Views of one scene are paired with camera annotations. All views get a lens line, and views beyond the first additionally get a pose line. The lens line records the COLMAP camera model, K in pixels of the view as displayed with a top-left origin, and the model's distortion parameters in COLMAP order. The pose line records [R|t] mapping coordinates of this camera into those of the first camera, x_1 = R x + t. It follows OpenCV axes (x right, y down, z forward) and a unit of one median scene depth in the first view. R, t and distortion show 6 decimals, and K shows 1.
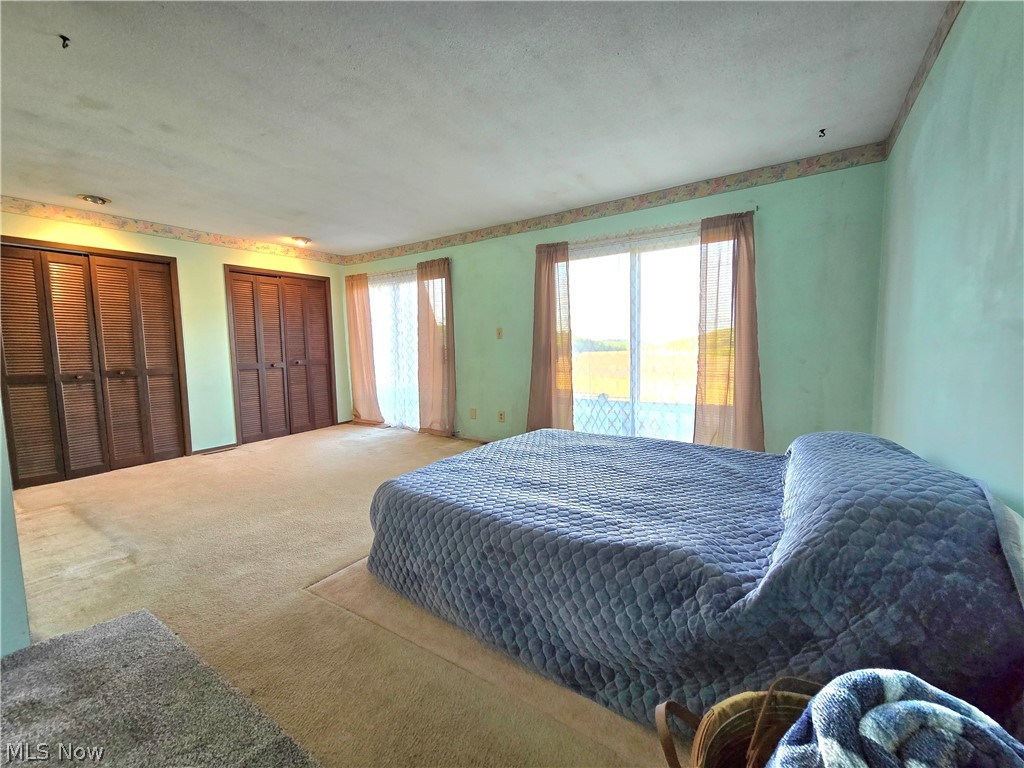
lens RADIAL K [[424.9, 0, 512.8], [0, 424.9, 386.5], [0, 0, 1]] dist [-0.003249, 0.000750]
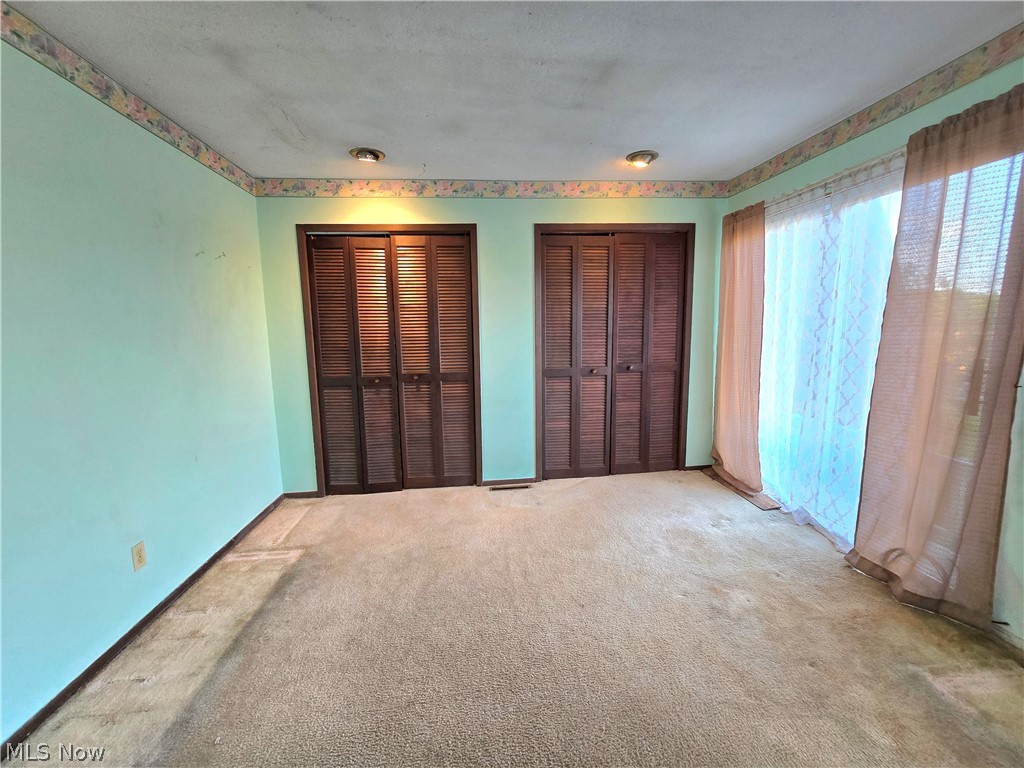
lens RADIAL K [[424.9, 0, 508.9], [0, 424.9, 387.9], [0, 0, 1]] dist [-0.003249, 0.000750]
pose [[0.637494, 0.115424, -0.761760, -0.143122], [-0.064661, 0.993241, 0.096387, -0.083510], [0.767737, -0.012190, 0.640649, 0.493860]]
